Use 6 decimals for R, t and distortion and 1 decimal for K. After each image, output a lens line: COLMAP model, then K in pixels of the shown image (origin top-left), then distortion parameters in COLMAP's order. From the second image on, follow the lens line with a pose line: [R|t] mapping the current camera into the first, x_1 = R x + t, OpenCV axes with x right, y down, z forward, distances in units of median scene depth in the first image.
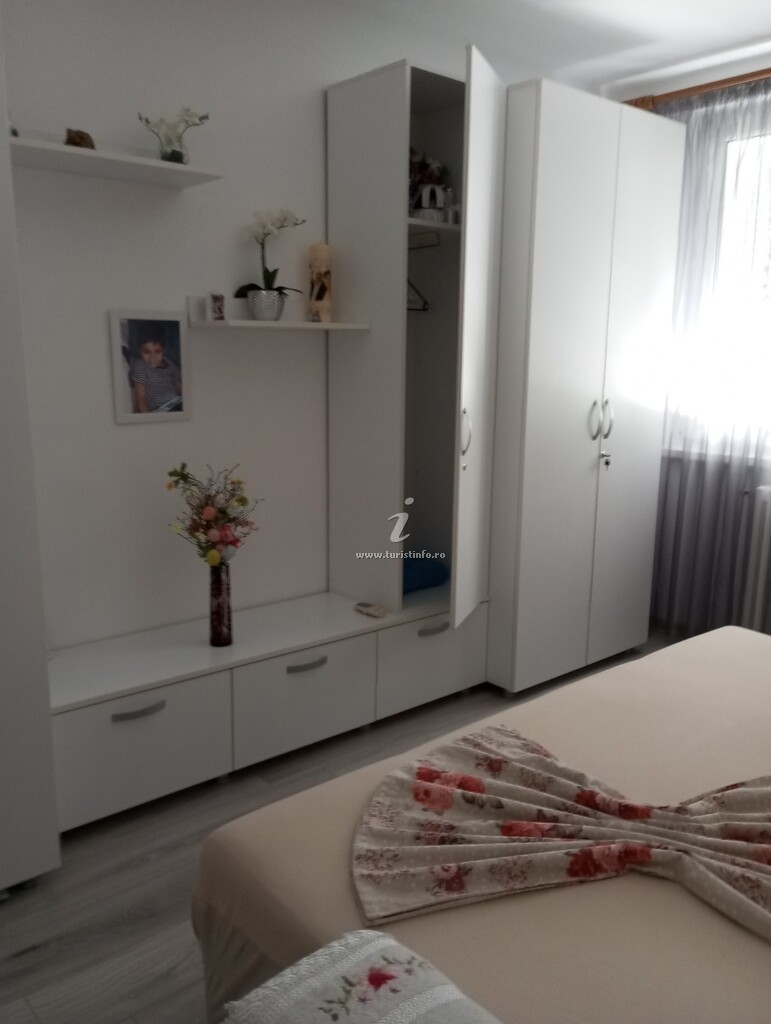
lens RADIAL K [[853.4, 0, 378.5], [0, 853.4, 511.5], [0, 0, 1]] dist [0.060691, -0.069302]
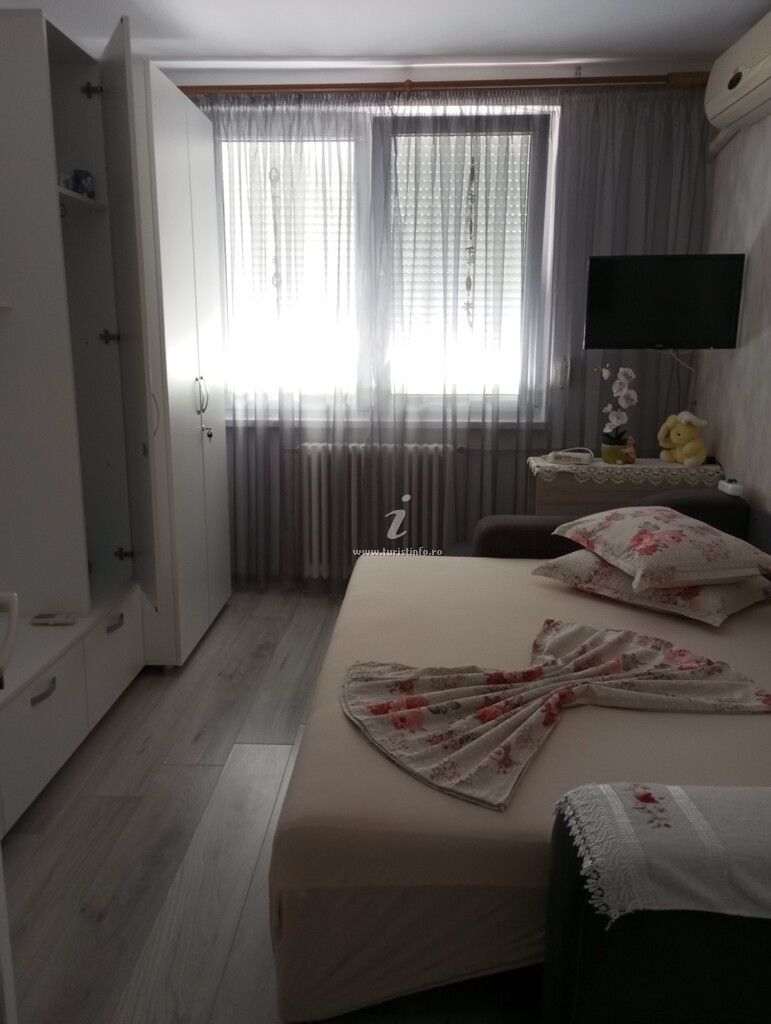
lens RADIAL K [[853.4, 0, 379.9], [0, 853.4, 516.3], [0, 0, 1]] dist [0.060691, -0.069302]
pose [[0.683109, -0.164989, 0.711436, -0.765819], [0.140517, 0.985639, 0.093656, -0.056036], [-0.716671, 0.035992, 0.696482, 0.216621]]
